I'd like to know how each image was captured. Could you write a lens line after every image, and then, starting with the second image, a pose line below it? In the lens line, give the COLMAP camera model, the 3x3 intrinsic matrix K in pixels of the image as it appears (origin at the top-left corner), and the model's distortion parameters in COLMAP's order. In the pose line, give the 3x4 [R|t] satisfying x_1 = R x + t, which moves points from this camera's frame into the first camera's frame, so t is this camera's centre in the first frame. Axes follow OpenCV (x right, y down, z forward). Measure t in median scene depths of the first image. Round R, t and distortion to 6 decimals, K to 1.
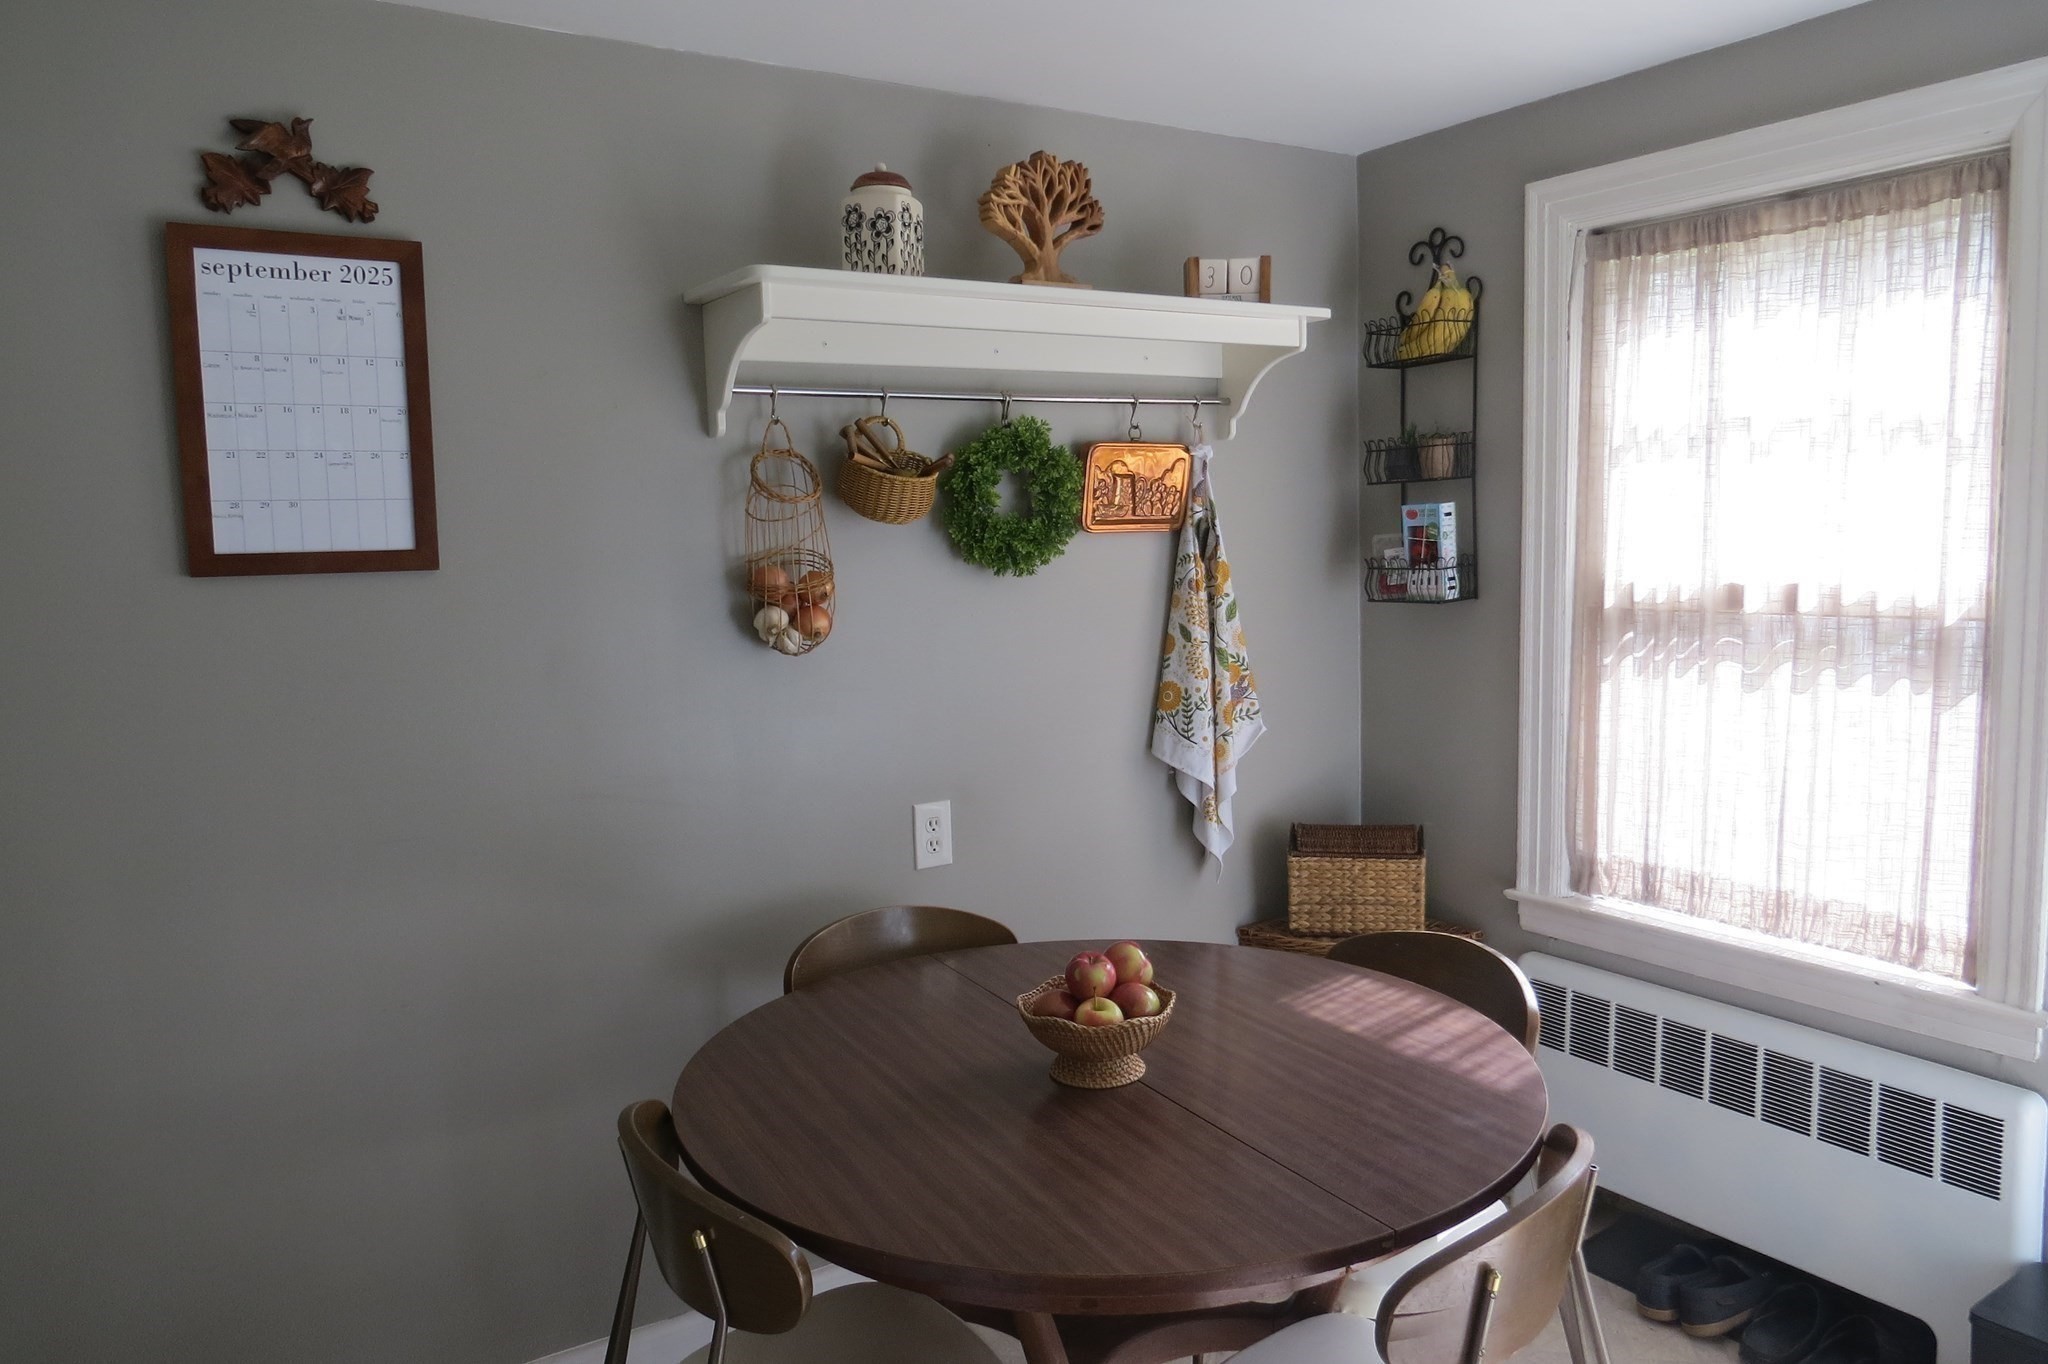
lens RADIAL K [[1465.5, 0, 1034.6], [0, 1465.5, 676.9], [0, 0, 1]] dist [-0.005399, -0.006743]
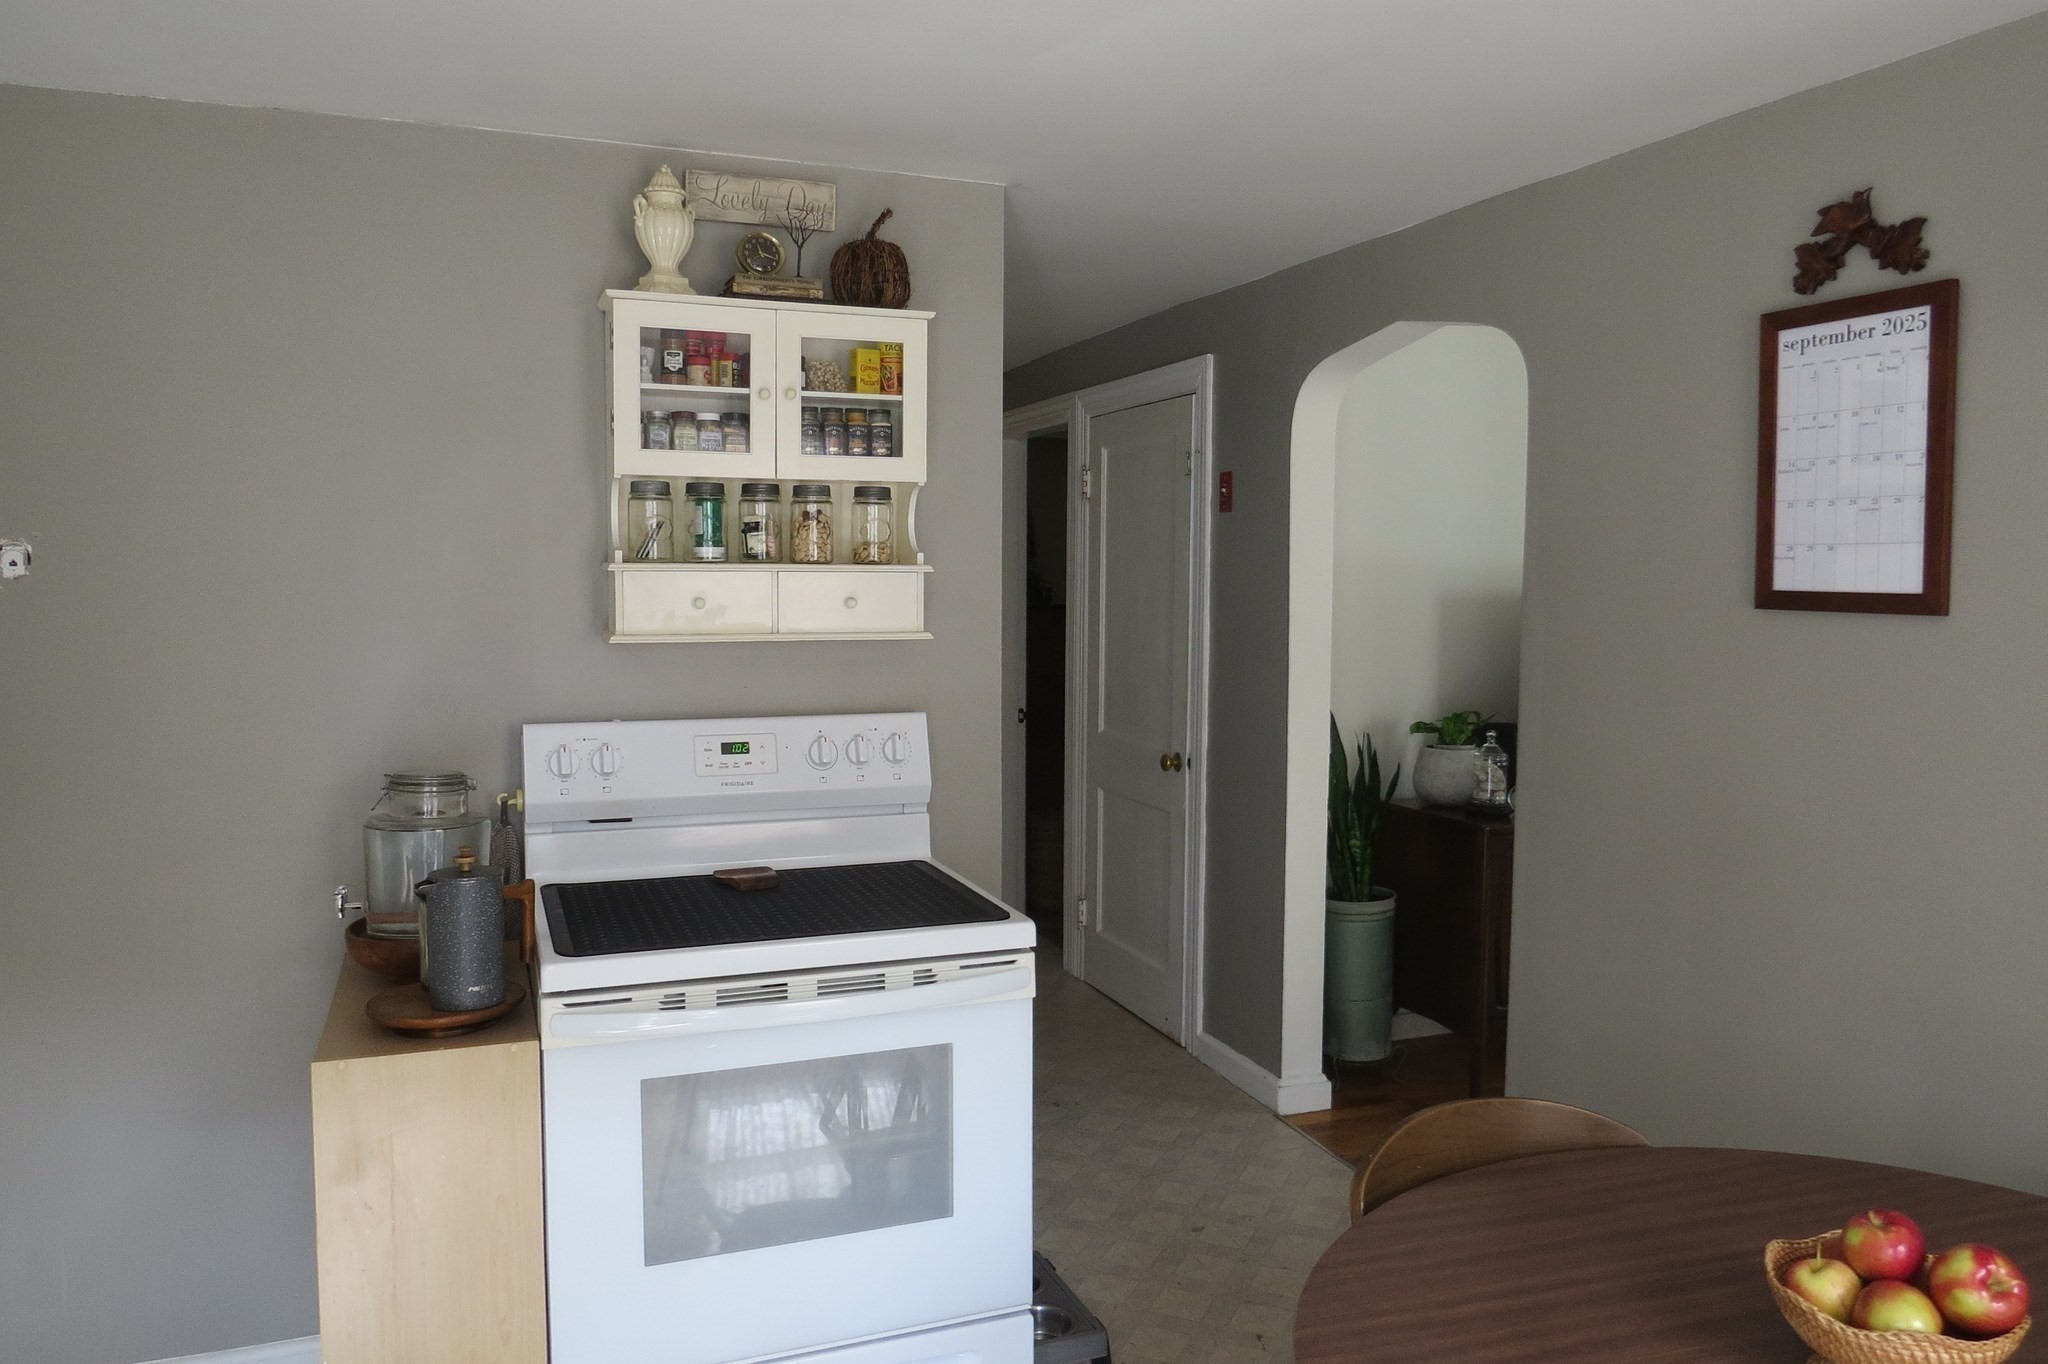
lens RADIAL K [[1465.5, 0, 1034.6], [0, 1465.5, 676.9], [0, 0, 1]] dist [-0.005399, -0.006743]
pose [[-0.220790, 0.089614, -0.971196, 0.698740], [-0.113215, 0.986684, 0.116781, -0.083603], [0.968728, 0.135738, -0.207704, 0.668186]]
